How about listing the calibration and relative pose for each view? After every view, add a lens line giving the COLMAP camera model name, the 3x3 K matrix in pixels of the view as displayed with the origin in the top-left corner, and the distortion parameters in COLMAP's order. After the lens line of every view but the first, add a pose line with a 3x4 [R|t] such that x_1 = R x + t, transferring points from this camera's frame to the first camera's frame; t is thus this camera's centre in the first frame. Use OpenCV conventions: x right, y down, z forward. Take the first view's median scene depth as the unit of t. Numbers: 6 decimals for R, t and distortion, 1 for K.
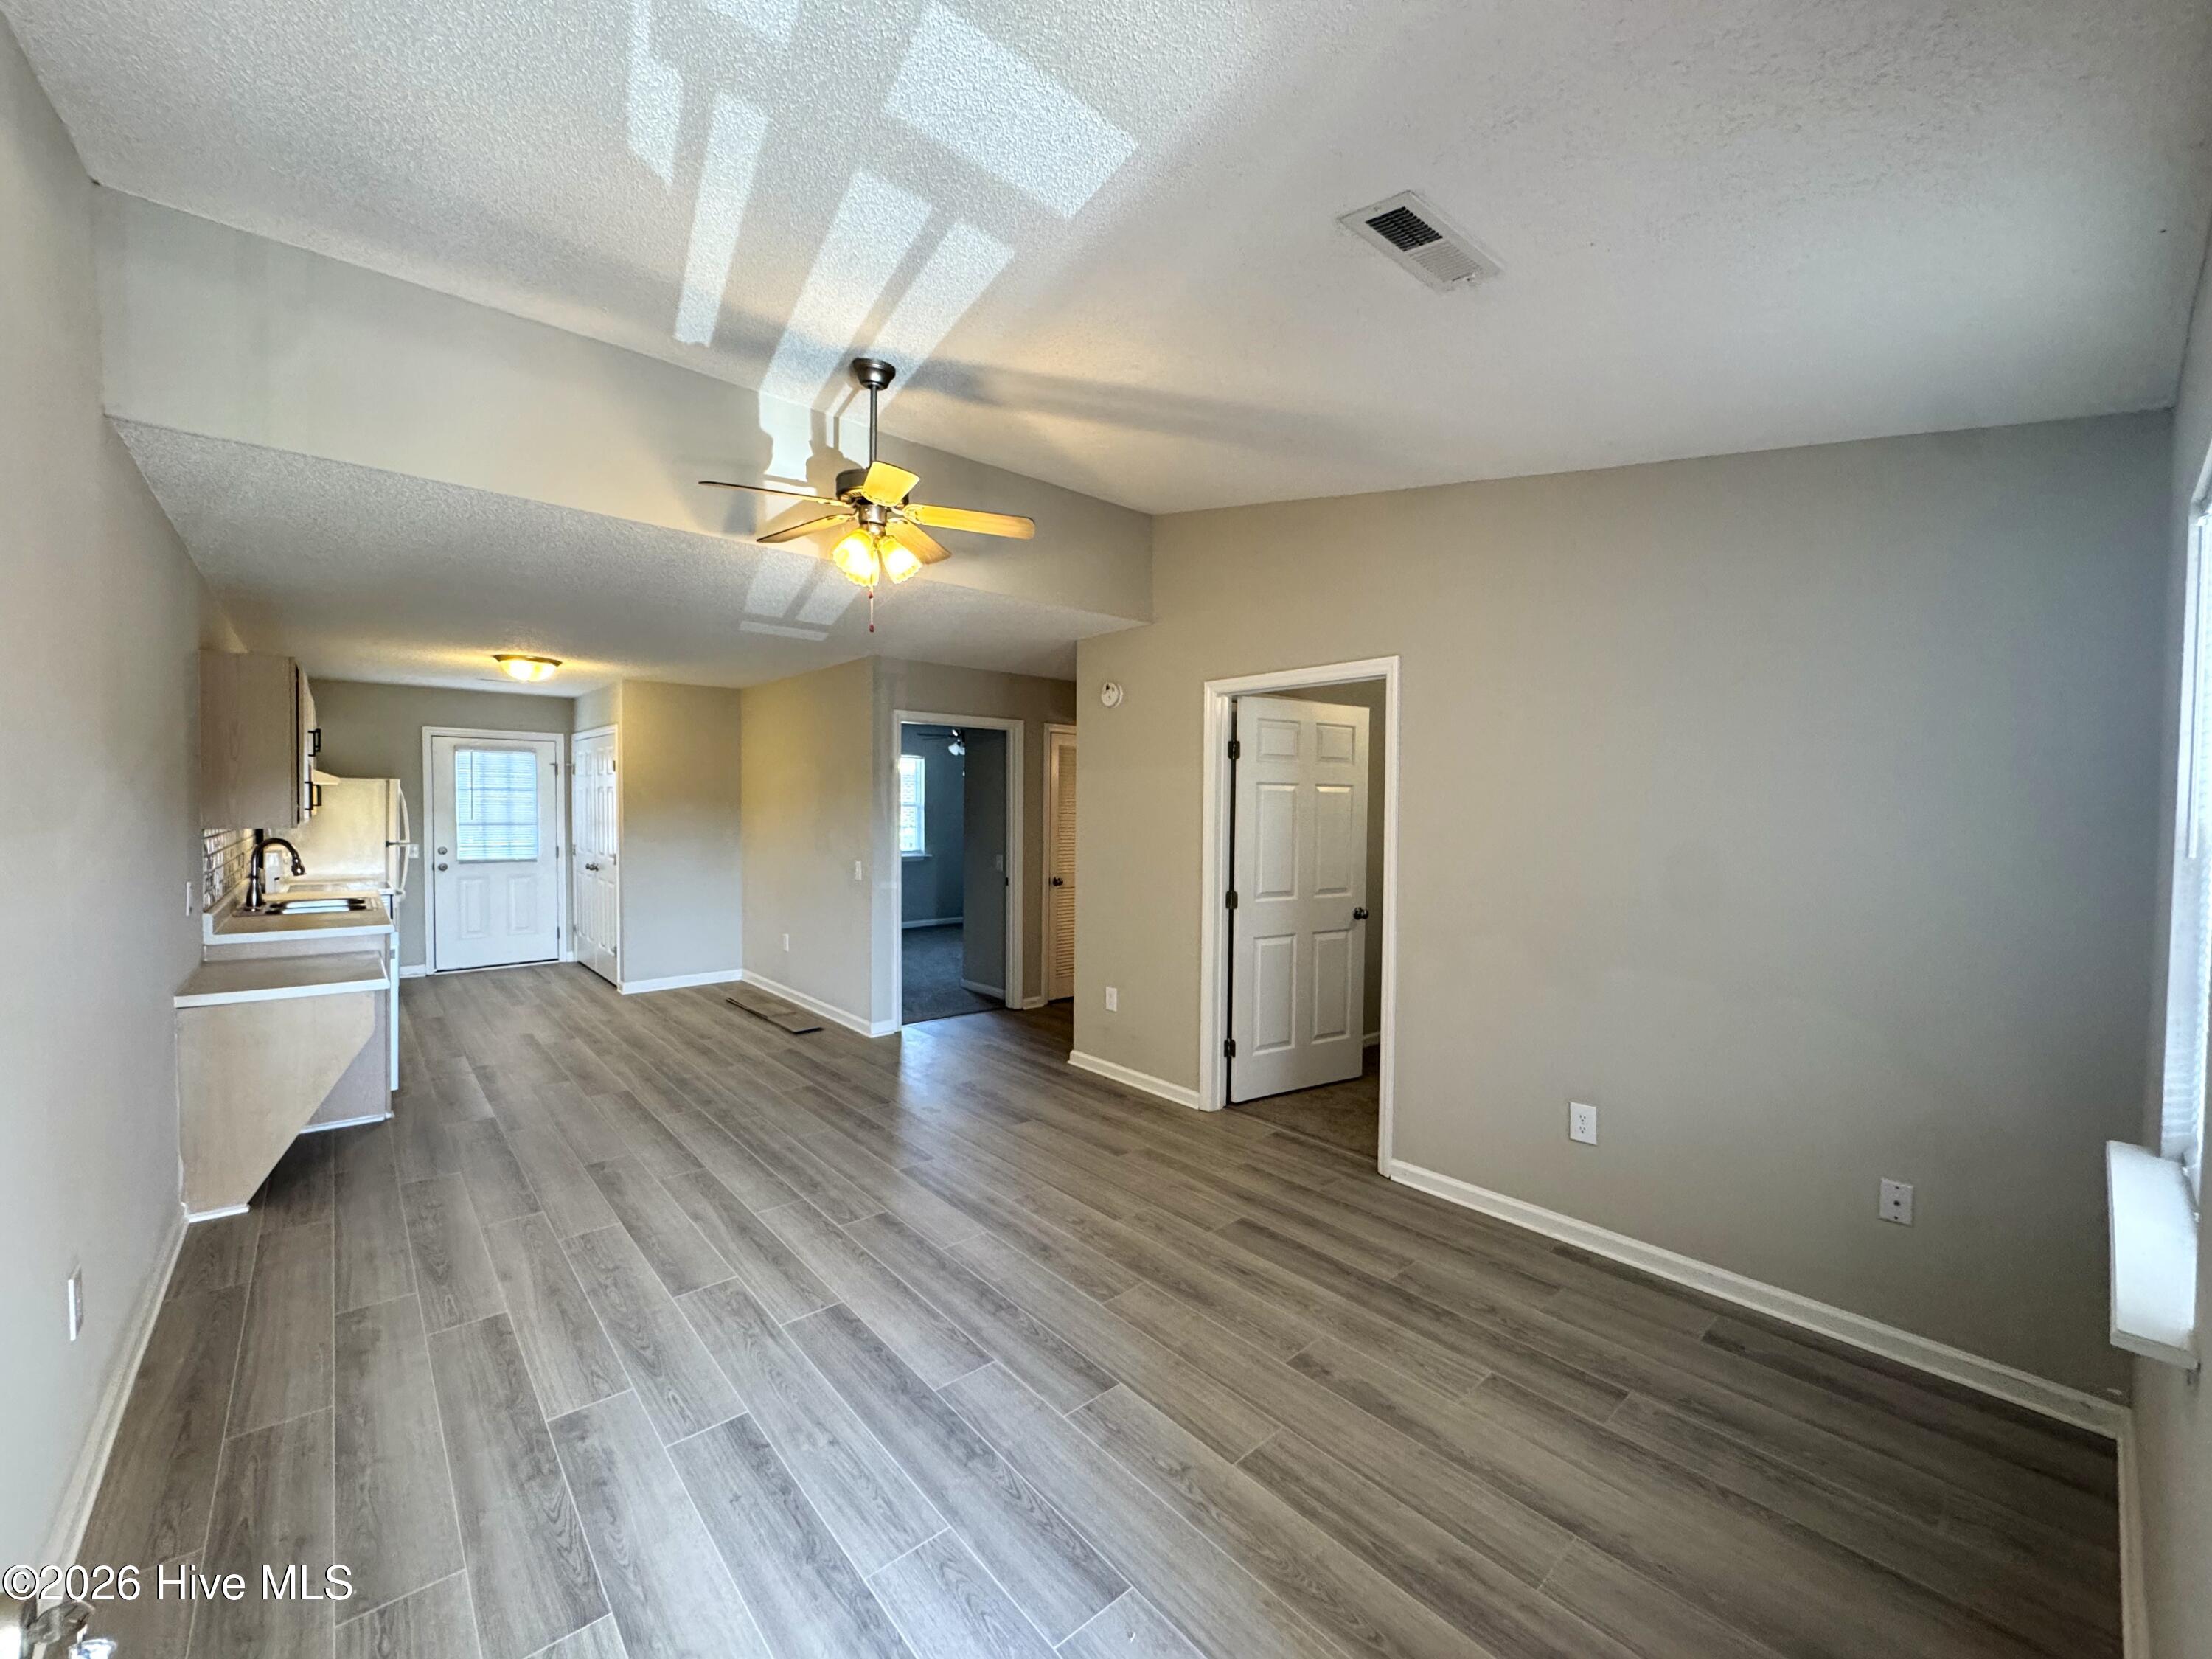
lens RADIAL K [[880.0, 0, 1106.5], [0, 880.0, 831.9], [0, 0, 1]] dist [-0.001885, -0.000314]
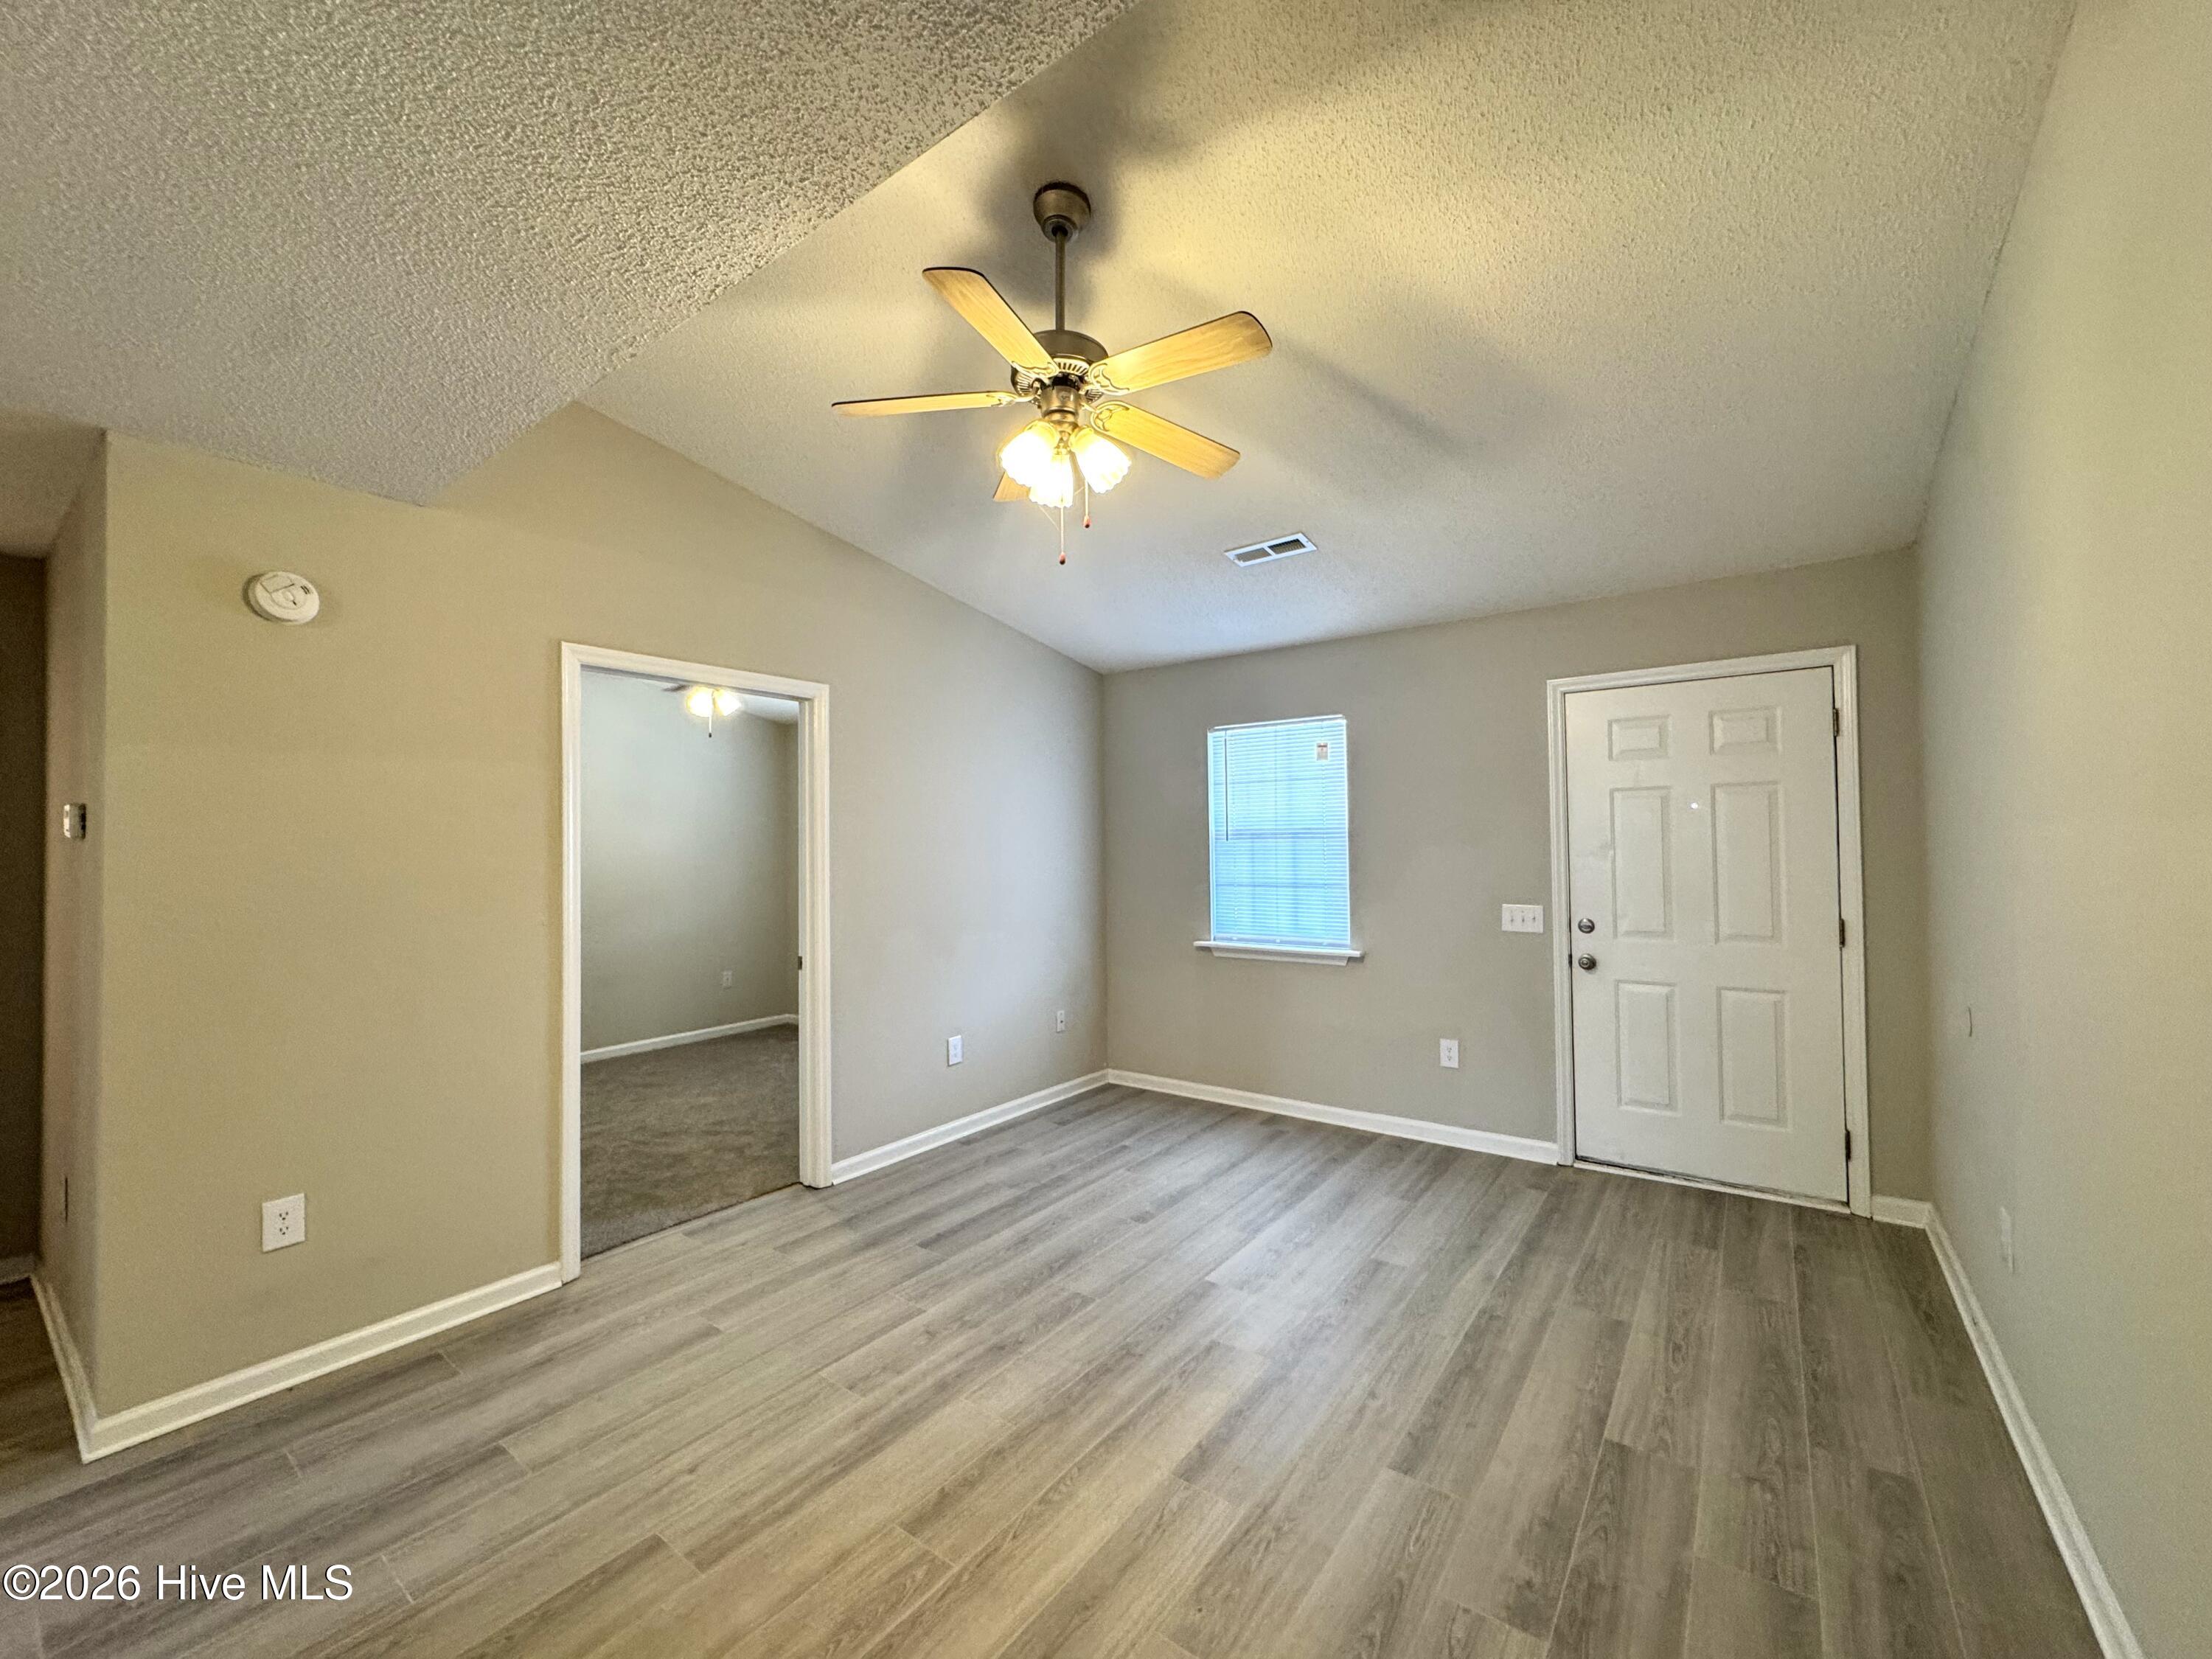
lens RADIAL K [[880.0, 0, 1106.5], [0, 880.0, 831.9], [0, 0, 1]] dist [-0.001885, -0.000314]
pose [[-0.207539, 0.009548, 0.978180, -1.037531], [0.039376, 0.999223, -0.001399, -0.009661], [-0.977434, 0.038227, -0.207753, 1.203771]]
